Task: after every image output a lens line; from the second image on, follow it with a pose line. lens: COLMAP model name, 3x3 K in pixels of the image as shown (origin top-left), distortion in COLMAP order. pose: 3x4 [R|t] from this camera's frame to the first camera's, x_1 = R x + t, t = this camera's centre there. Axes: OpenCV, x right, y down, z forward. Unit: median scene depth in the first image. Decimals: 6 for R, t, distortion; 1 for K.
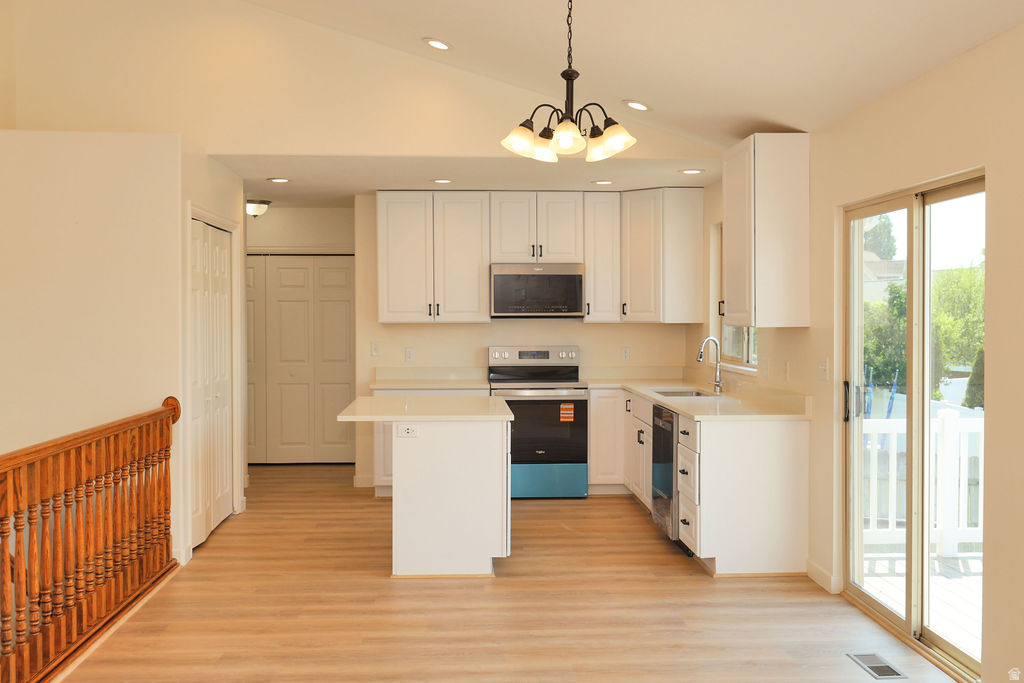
lens RADIAL K [[985.7, 0, 510.4], [0, 985.7, 346.0], [0, 0, 1]] dist [0.000925, 0.000000]
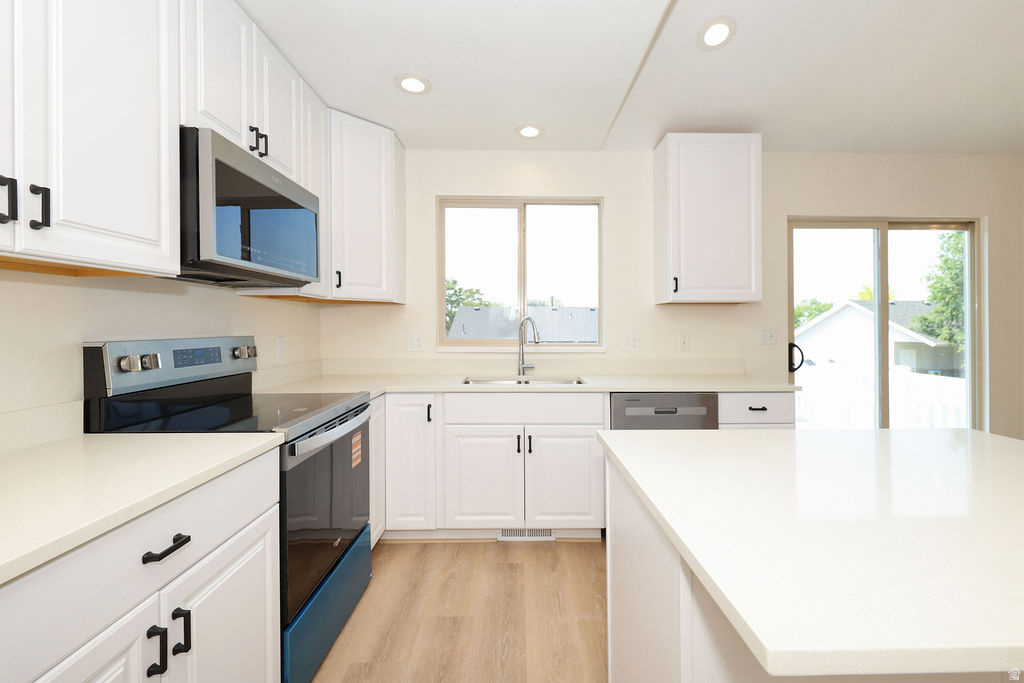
lens RADIAL K [[430.1, 0, 533.2], [0, 430.1, 330.3], [0, 0, 1]] dist [-0.001729, 0.000815]
pose [[0.025730, -0.010960, 0.999609, -0.213638], [0.031418, 0.999455, 0.010150, -0.000453], [-0.999175, 0.031145, 0.026060, 1.048990]]
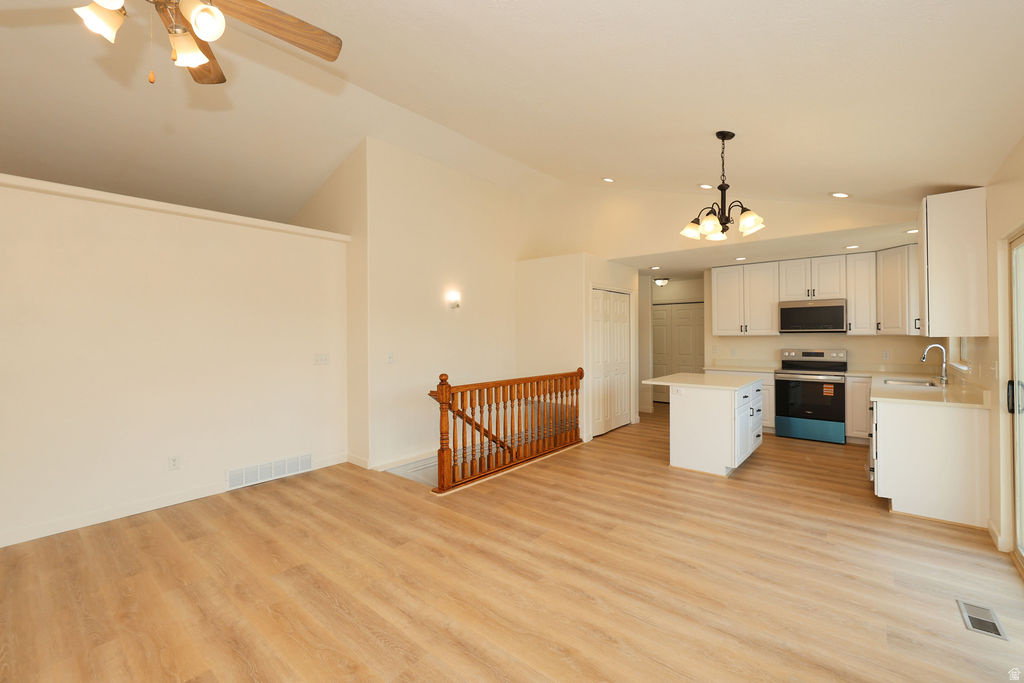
lens RADIAL K [[430.1, 0, 516.9], [0, 430.1, 338.0], [0, 0, 1]] dist [-0.001729, 0.000815]
pose [[0.731074, 0.000338, -0.682298, 0.195319], [-0.015921, 0.999736, -0.016563, 0.001398], [0.682112, 0.022971, 0.730887, 0.143078]]
